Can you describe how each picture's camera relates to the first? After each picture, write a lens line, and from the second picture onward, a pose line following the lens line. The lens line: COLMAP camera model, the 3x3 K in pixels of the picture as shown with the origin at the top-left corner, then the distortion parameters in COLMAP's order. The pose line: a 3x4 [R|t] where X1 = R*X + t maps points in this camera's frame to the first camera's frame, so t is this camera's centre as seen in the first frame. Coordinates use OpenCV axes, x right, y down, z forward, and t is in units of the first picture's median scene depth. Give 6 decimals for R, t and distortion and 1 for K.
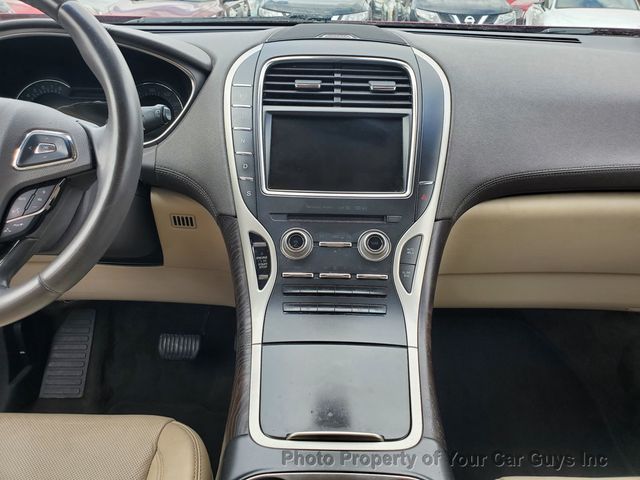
lens RADIAL K [[569.7, 0, 320.0], [0, 569.7, 240.0], [0, 0, 1]] dist [0.008599, -0.015209]
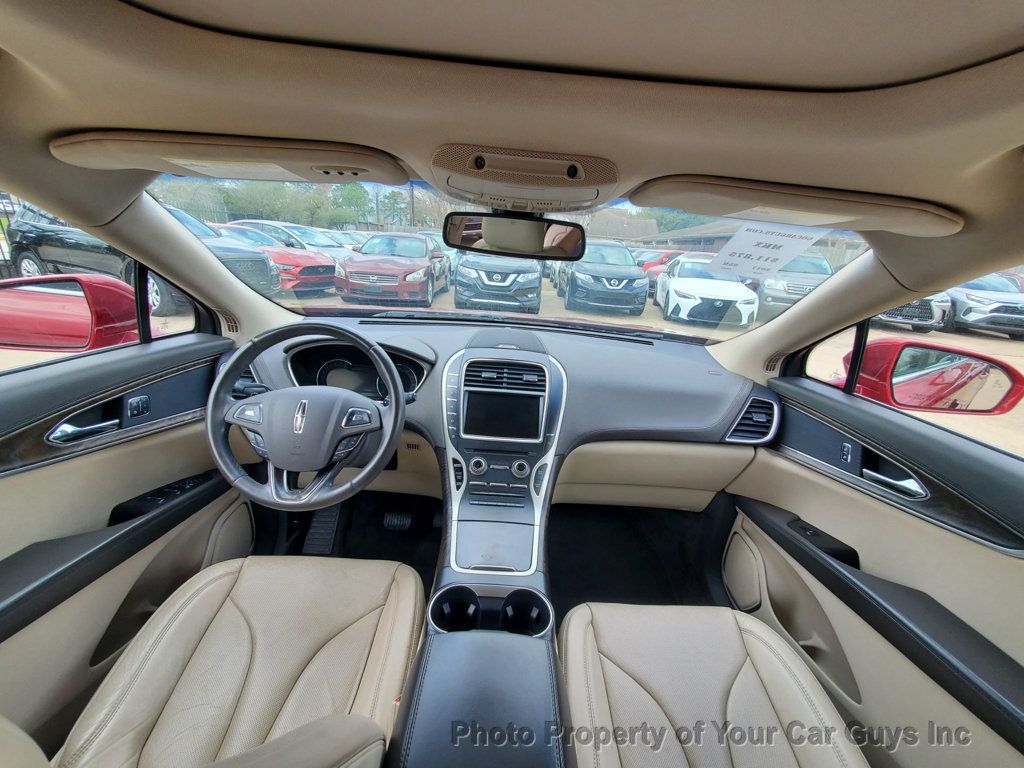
lens RADIAL K [[445.9, 0, 512.0], [0, 445.9, 384.0], [0, 0, 1]] dist [-0.032533, 0.000032]
pose [[0.998360, 0.047879, 0.031369, 0.009429], [-0.043343, 0.990296, -0.132042, -0.067867], [-0.037387, 0.130466, 0.990748, -0.442857]]
